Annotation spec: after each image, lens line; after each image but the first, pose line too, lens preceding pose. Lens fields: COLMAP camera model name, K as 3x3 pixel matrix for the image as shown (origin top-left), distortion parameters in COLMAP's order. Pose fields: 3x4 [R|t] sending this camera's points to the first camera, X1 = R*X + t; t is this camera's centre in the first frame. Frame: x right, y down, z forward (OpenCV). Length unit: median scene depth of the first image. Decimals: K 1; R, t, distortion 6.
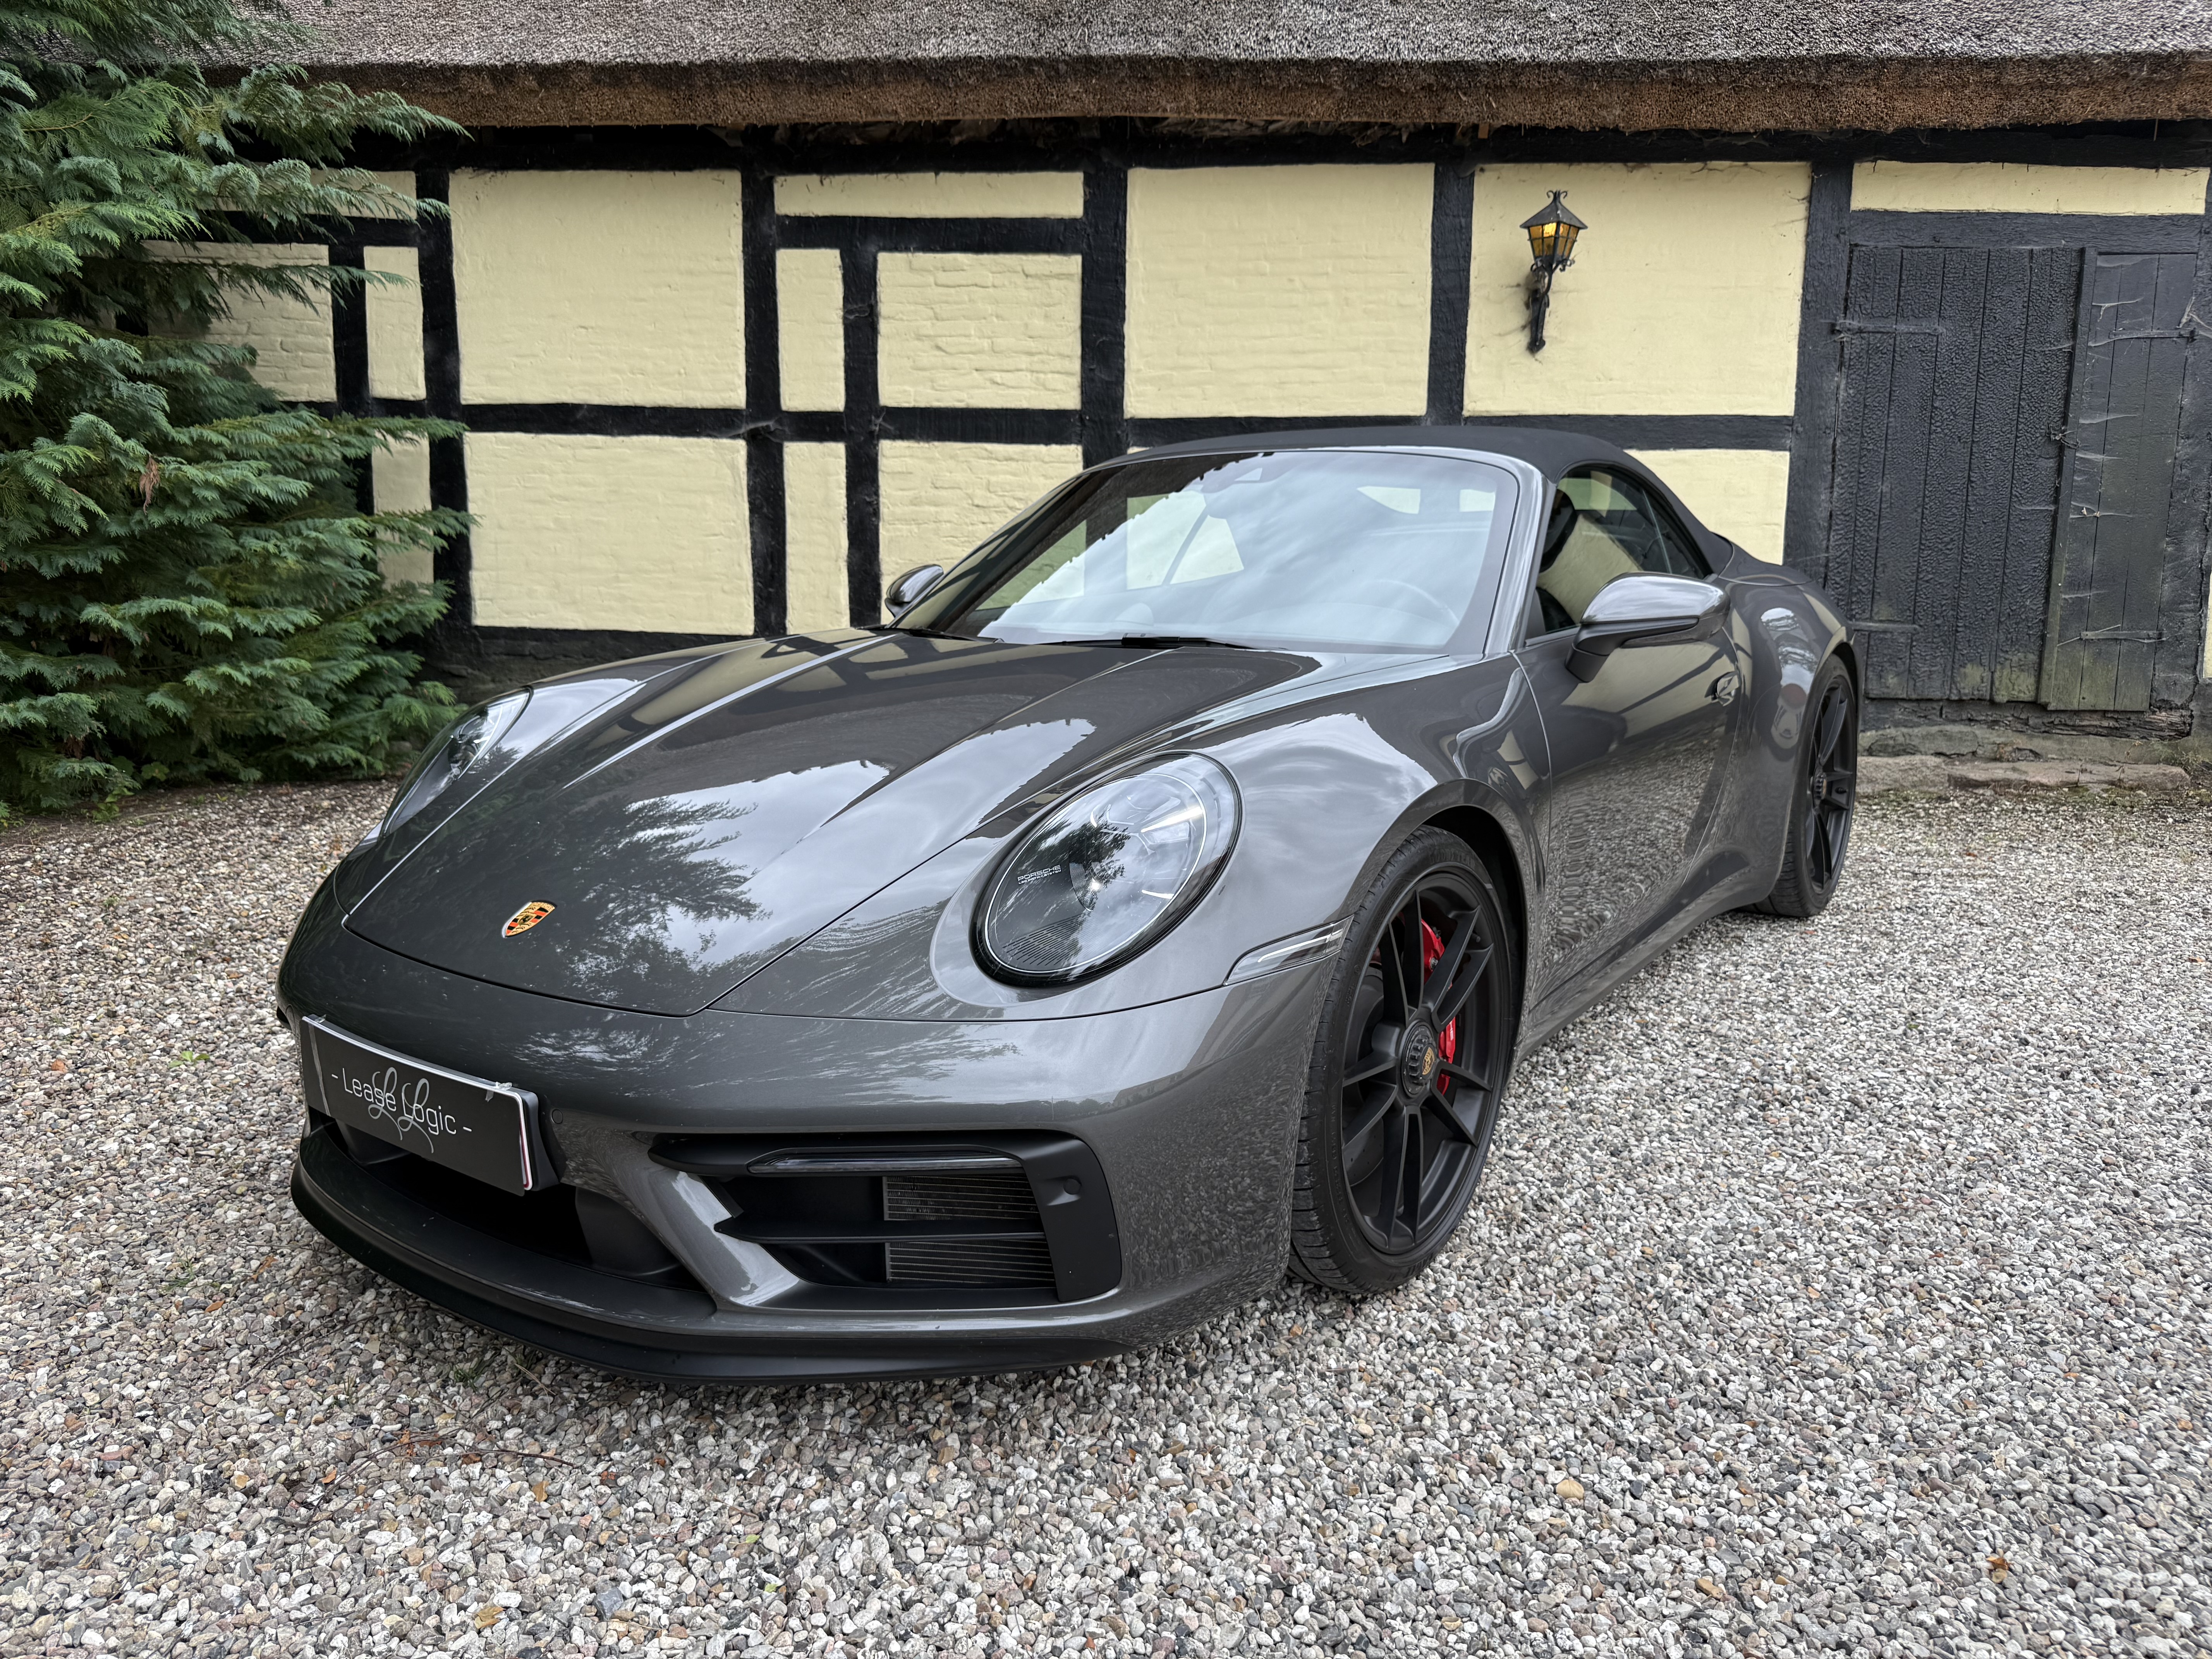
lens RADIAL K [[1537.2, 0, 1108.9], [0, 1537.2, 830.8], [0, 0, 1]] dist [-0.005888, -0.004156]
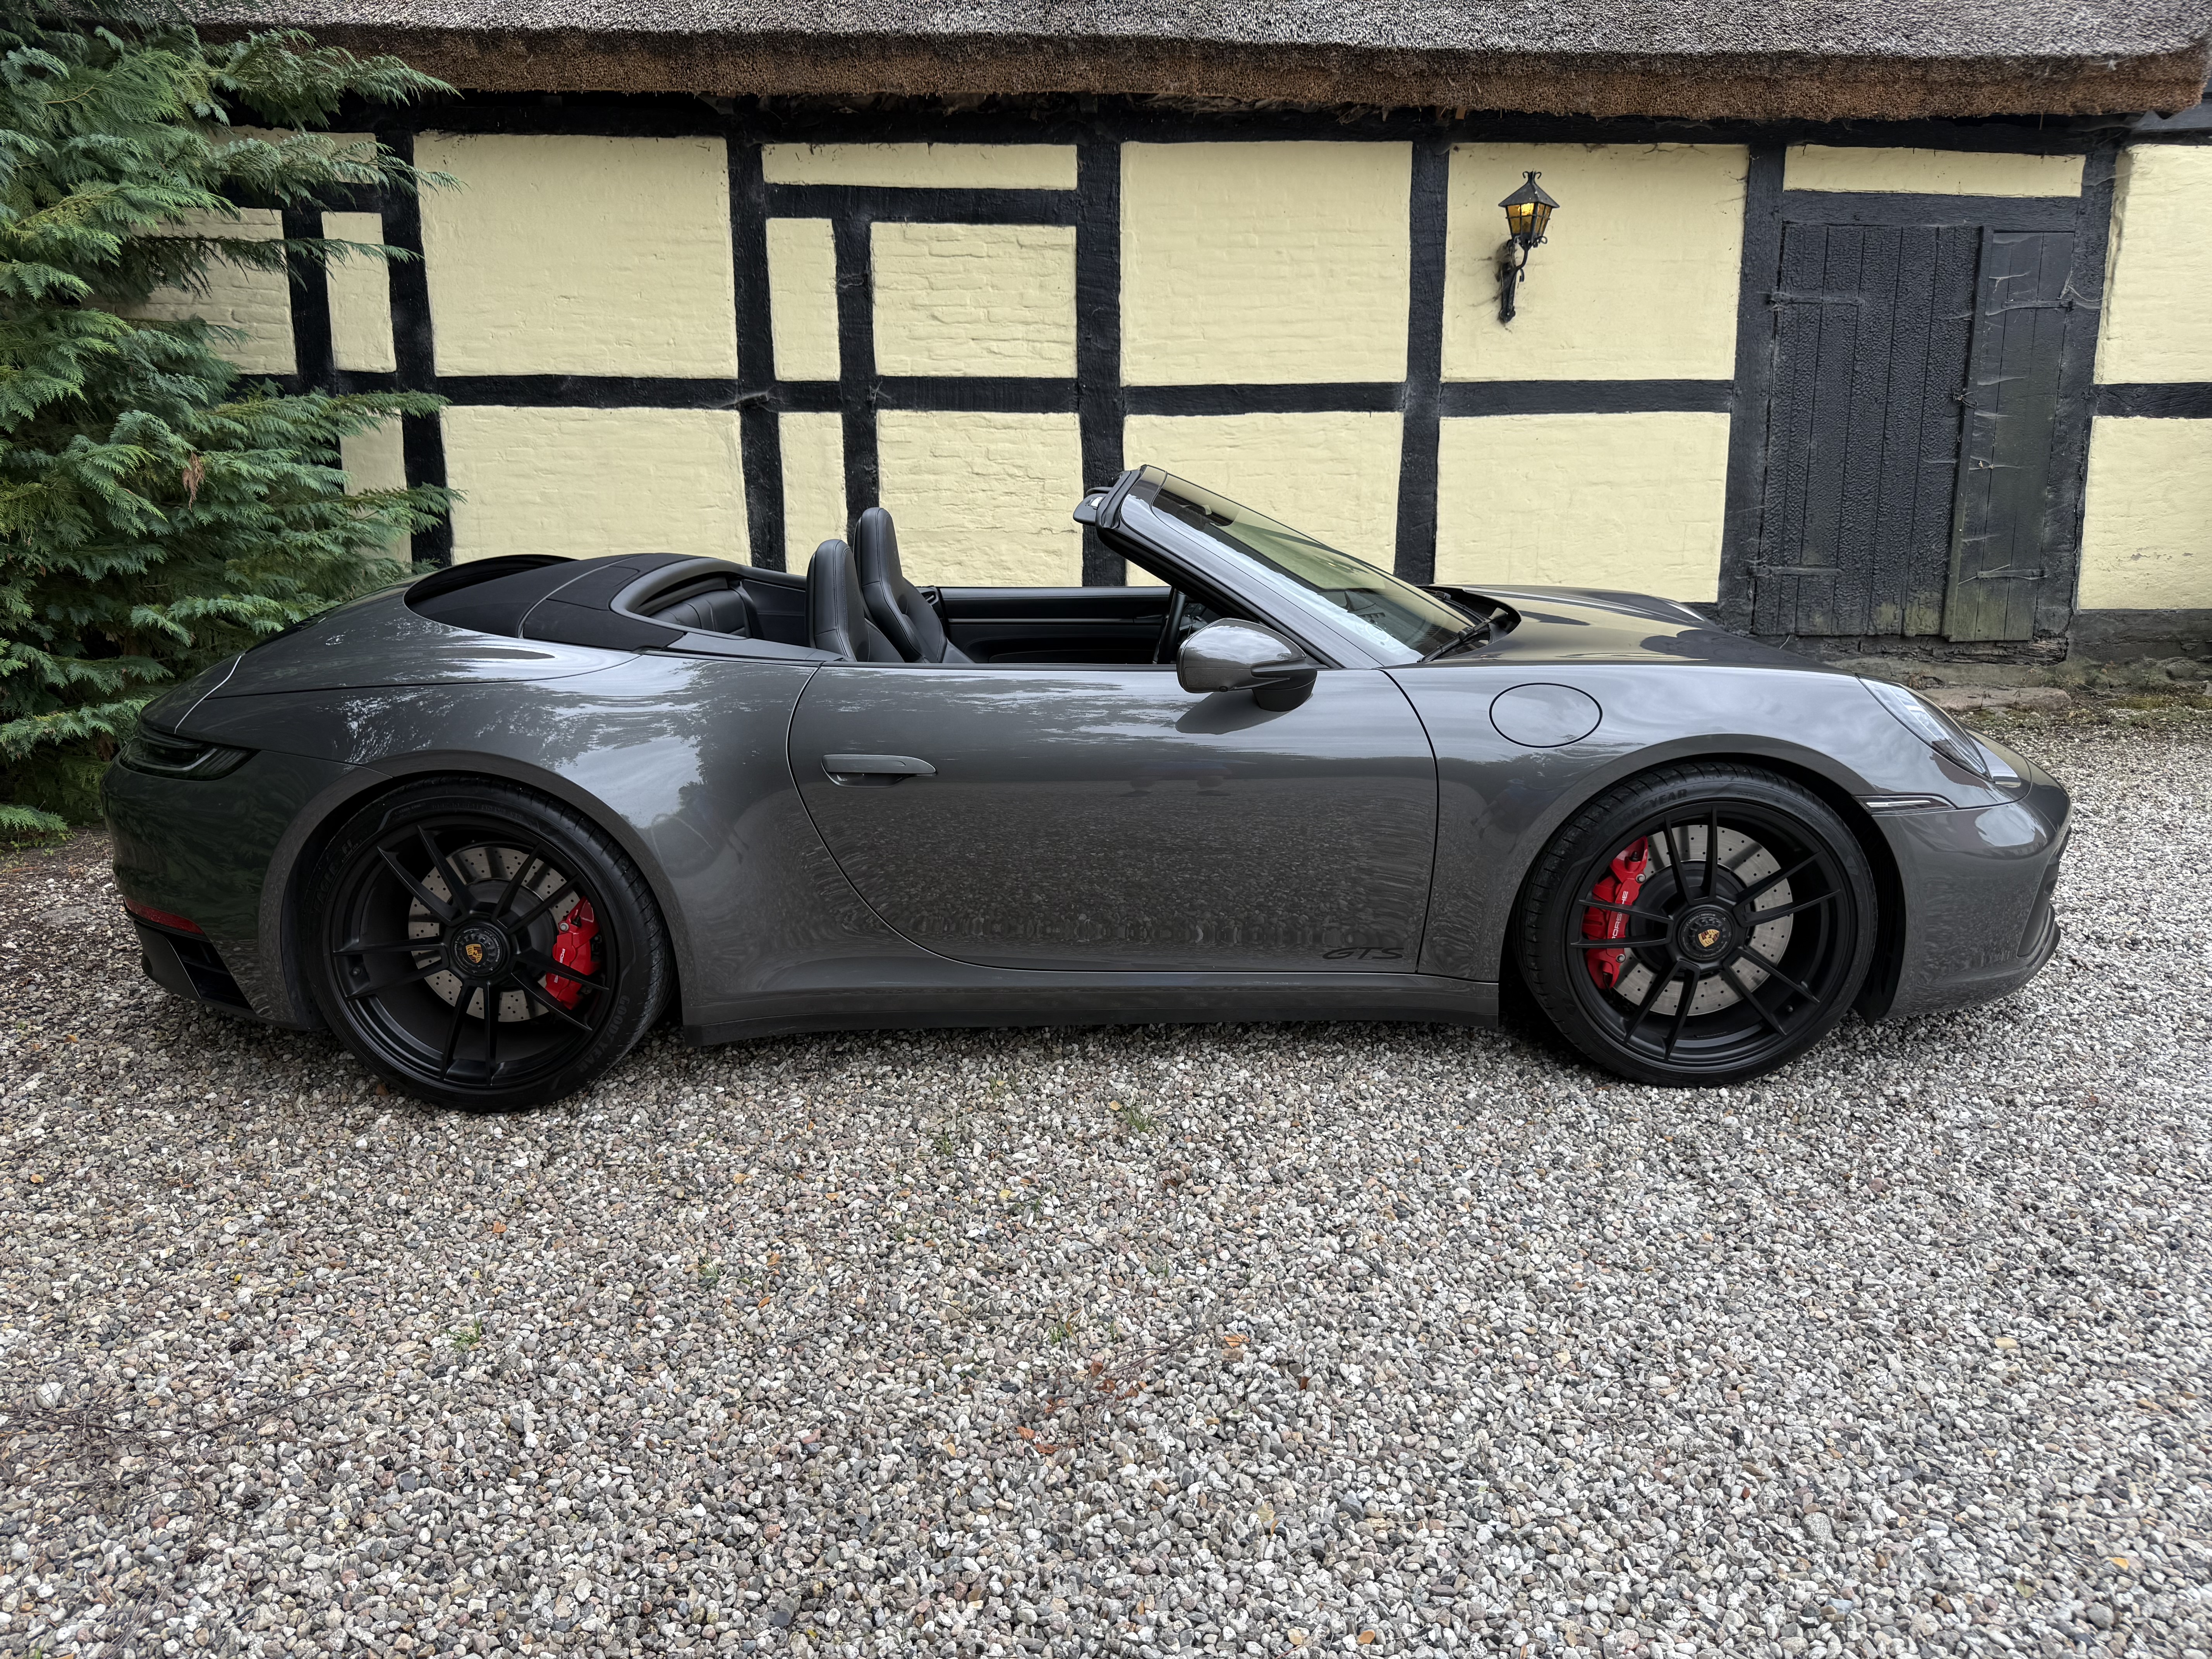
lens RADIAL K [[1534.8, 0, 1102.1], [0, 1534.8, 832.0], [0, 0, 1]] dist [-0.005579, -0.002106]
pose [[0.990041, -0.048883, 0.132017, -0.162830], [0.042048, 0.997651, 0.054077, -0.026983], [-0.134350, -0.047988, 0.989771, -0.038539]]
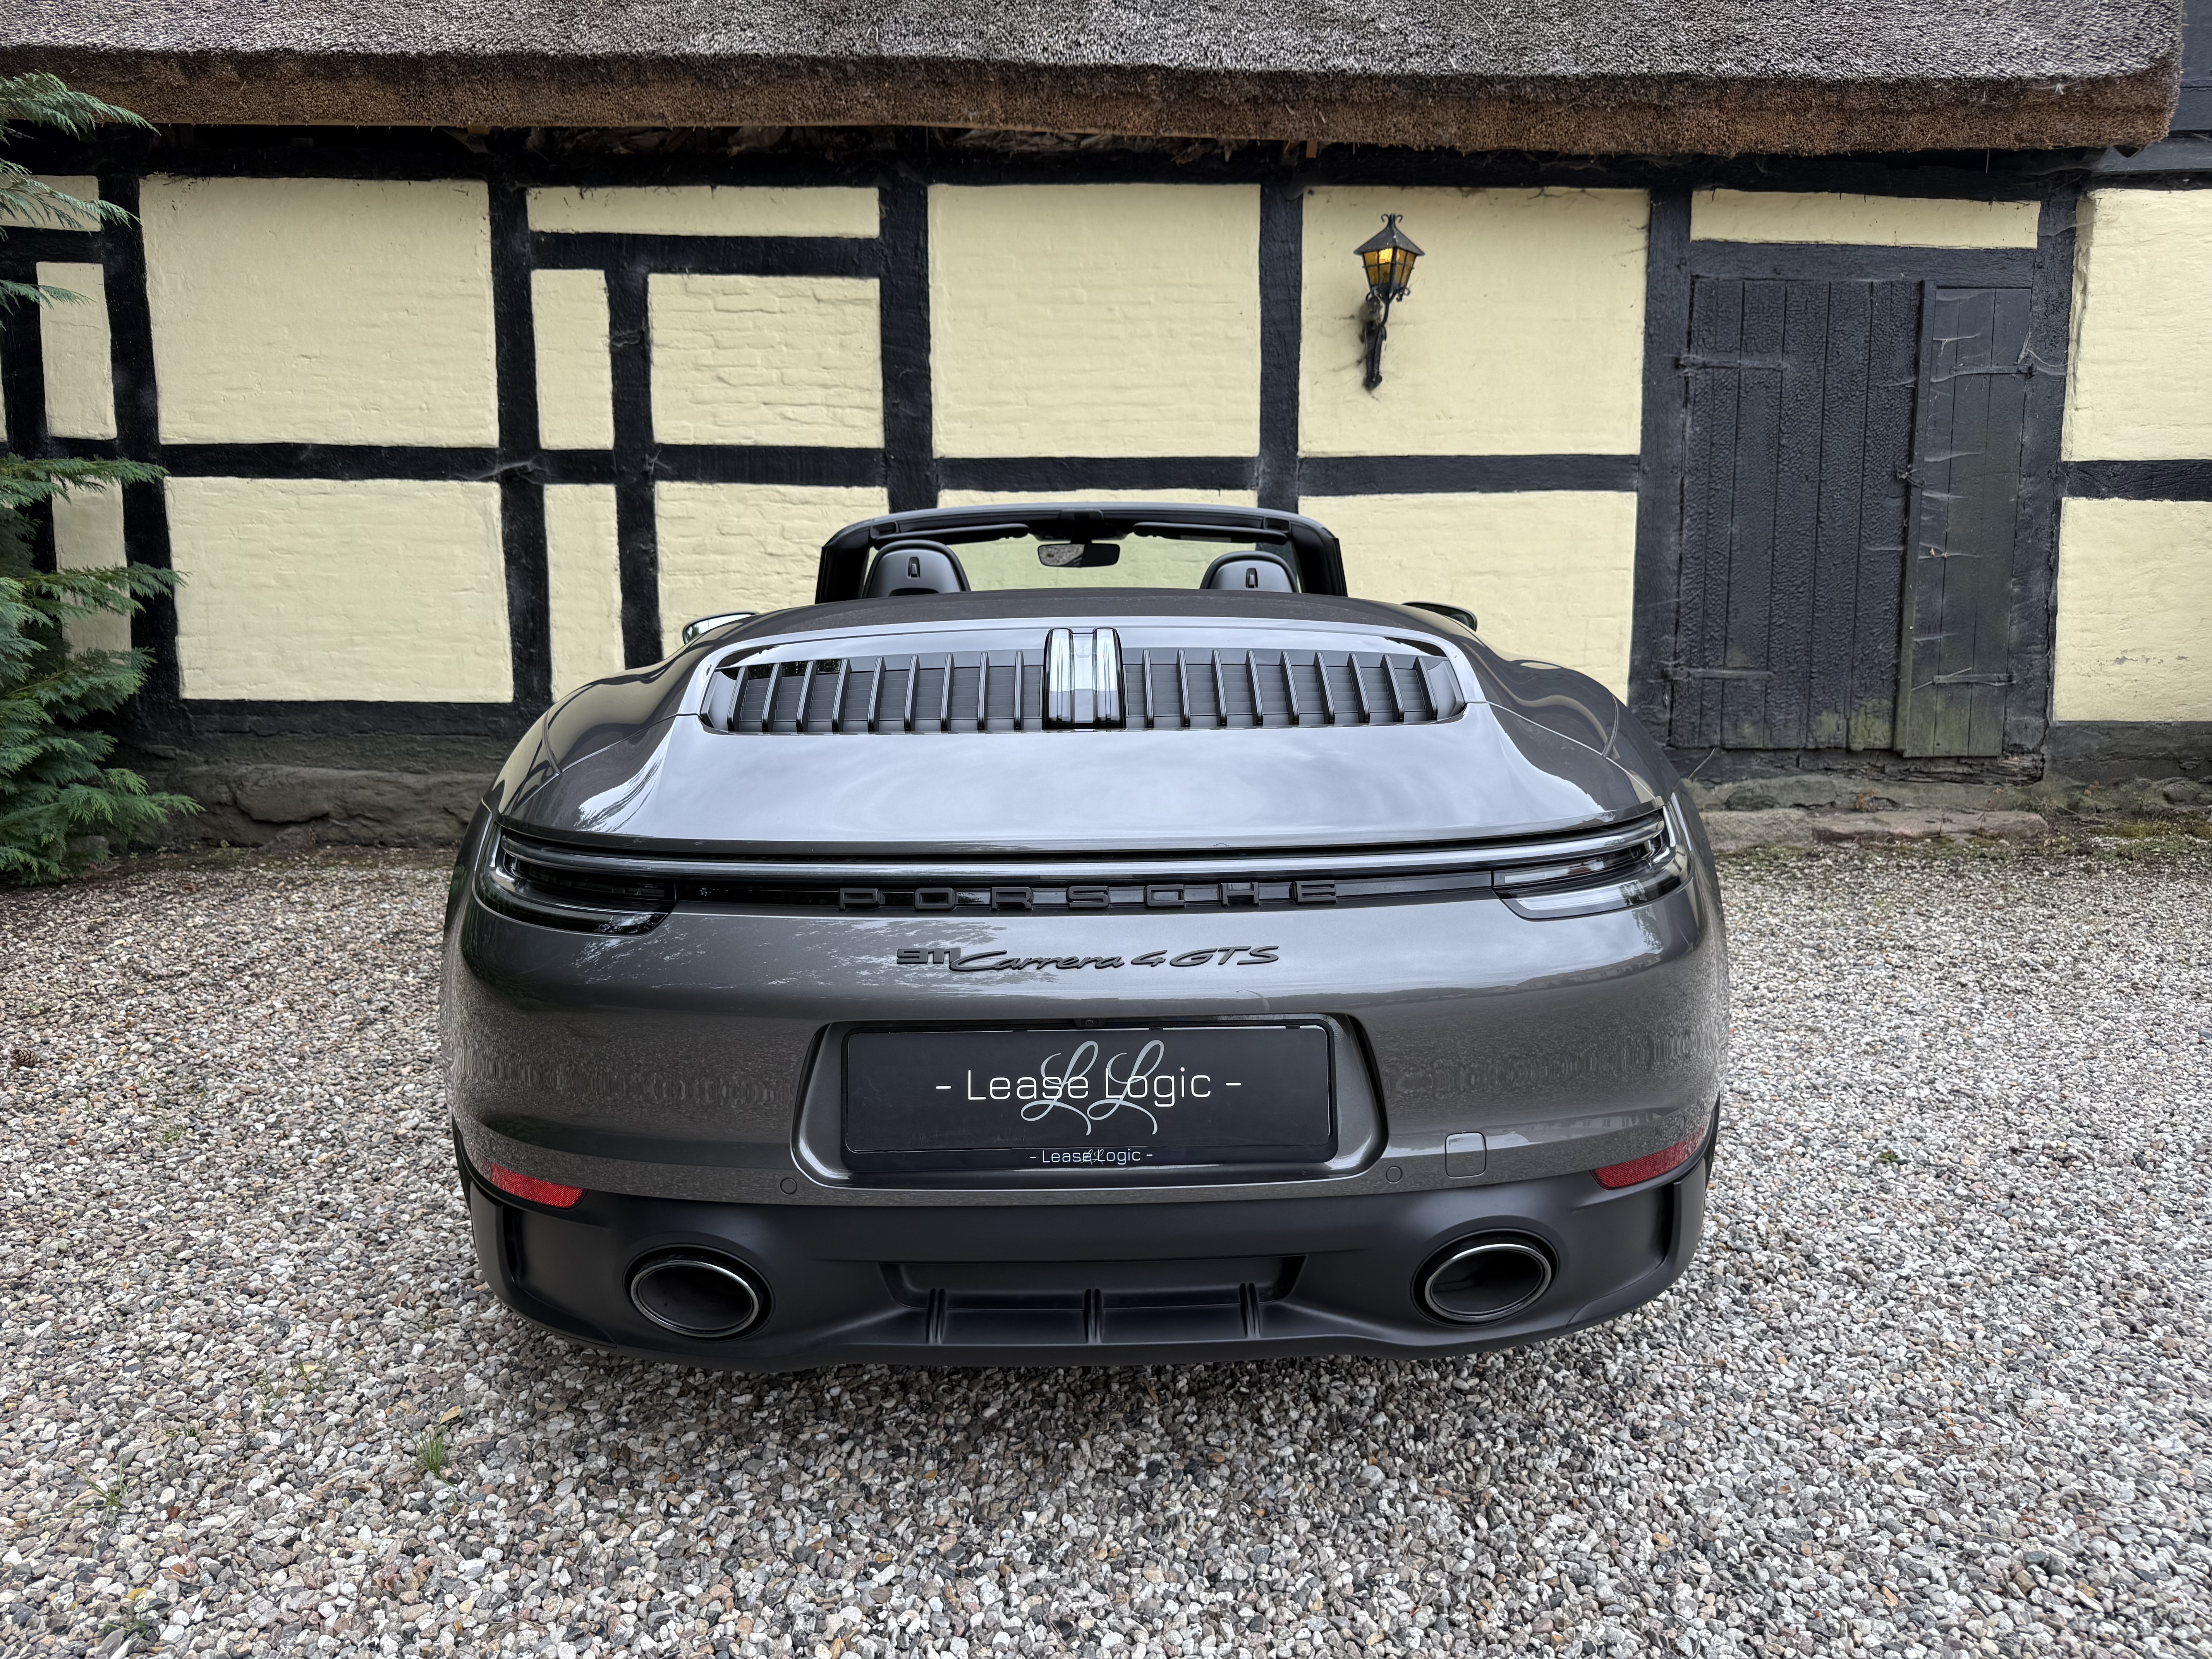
lens RADIAL K [[1536.5, 0, 1101.1], [0, 1536.5, 839.7], [0, 0, 1]] dist [-0.005968, -0.003470]
pose [[0.993331, -0.028804, 0.111640, 0.001815], [0.031486, 0.999255, -0.022338, -0.021744], [-0.110913, 0.025704, 0.993498, 0.100584]]
